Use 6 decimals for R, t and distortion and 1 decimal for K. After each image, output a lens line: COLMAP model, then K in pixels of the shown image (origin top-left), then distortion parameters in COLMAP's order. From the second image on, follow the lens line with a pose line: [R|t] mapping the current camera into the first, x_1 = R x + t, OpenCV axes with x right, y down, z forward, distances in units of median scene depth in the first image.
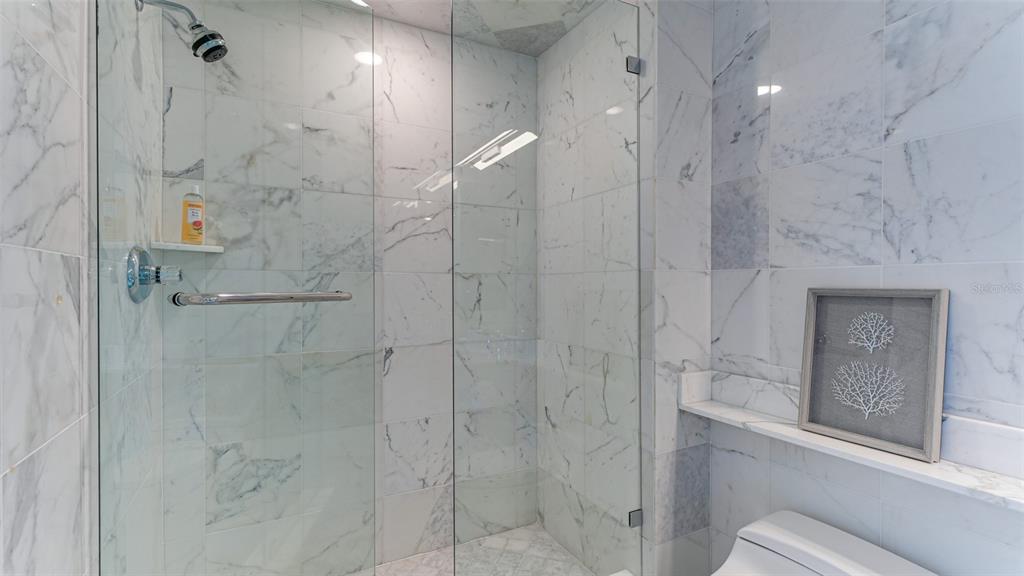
lens RADIAL K [[483.4, 0, 505.7], [0, 483.4, 284.7], [0, 0, 1]] dist [0.002212, 0.000530]
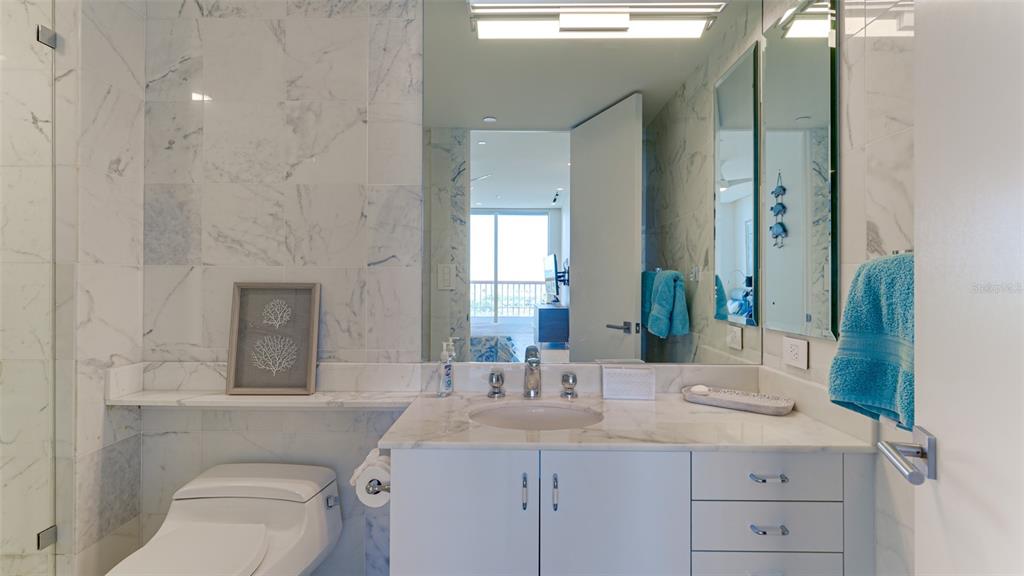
lens RADIAL K [[483.4, 0, 505.7], [0, 483.4, 284.7], [0, 0, 1]] dist [0.002212, 0.000530]
pose [[0.481670, -0.002427, 0.876349, -0.119085], [-0.005746, 0.999966, 0.005927, 0.001069], [-0.876334, -0.007891, 0.481640, -0.195159]]
